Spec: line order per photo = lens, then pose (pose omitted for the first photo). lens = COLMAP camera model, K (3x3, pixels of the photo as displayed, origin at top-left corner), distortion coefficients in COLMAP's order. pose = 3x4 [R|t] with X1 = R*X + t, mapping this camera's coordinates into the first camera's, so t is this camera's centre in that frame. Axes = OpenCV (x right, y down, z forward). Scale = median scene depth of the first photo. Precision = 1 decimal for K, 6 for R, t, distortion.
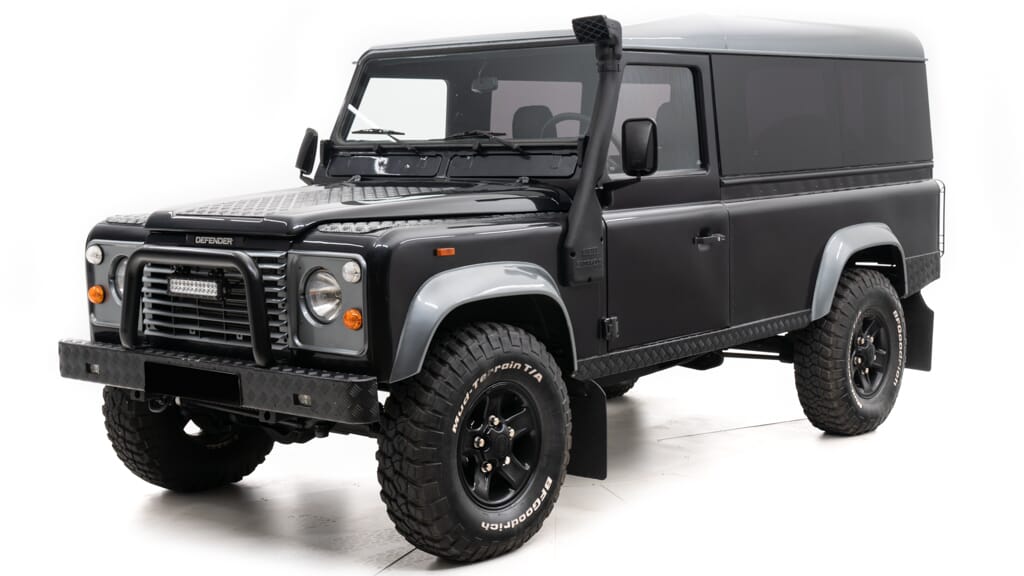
lens RADIAL K [[1411.2, 0, 512.0], [0, 1411.2, 288.0], [0, 0, 1]] dist [0.218417, 0.009959]
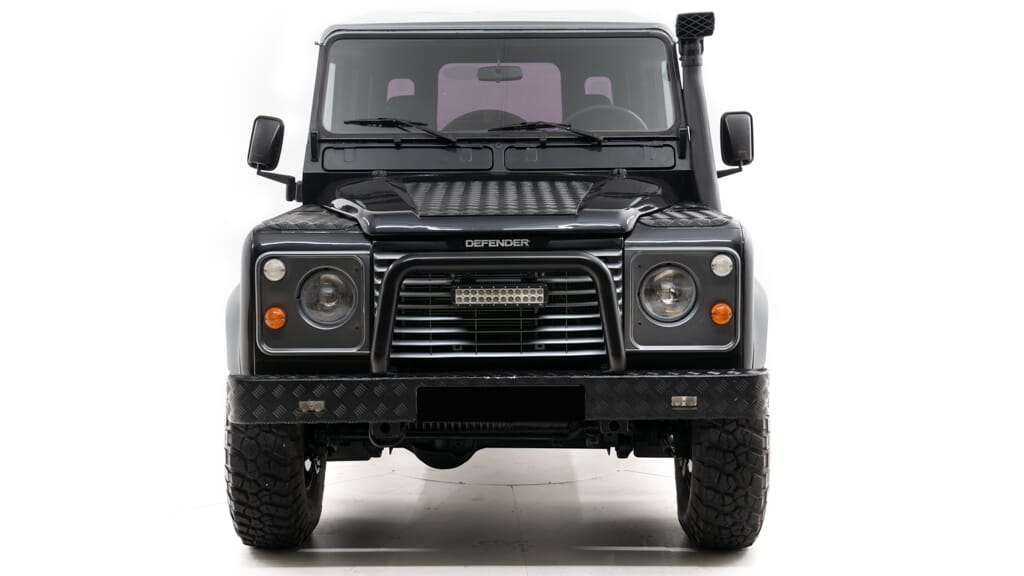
lens RADIAL K [[1385.7, 0, 512.0], [0, 1385.7, 288.0], [0, 0, 1]] dist [0.024142, 0.005608]
pose [[0.749283, -0.066587, 0.658894, -0.653811], [0.064186, 0.997550, 0.027820, -0.024263], [-0.659132, 0.021447, 0.751721, 0.289372]]
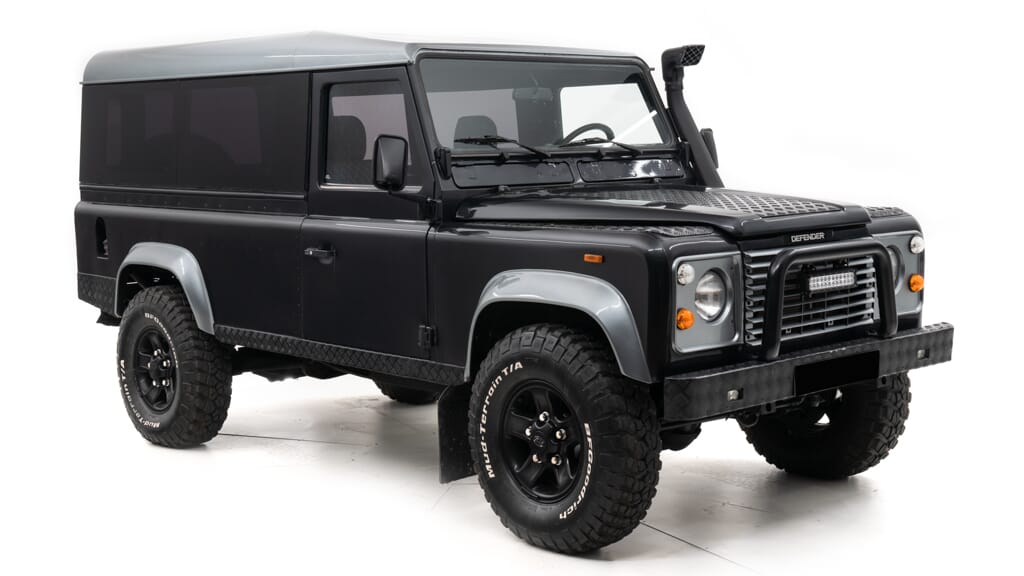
lens RADIAL K [[1385.7, 0, 512.0], [0, 1385.7, 288.0], [0, 0, 1]] dist [0.024142, 0.005608]
pose [[0.133682, -0.091412, 0.986799, -1.052151], [0.122162, 0.989663, 0.075128, -0.083854], [-0.983466, 0.110506, 0.143467, 0.903859]]
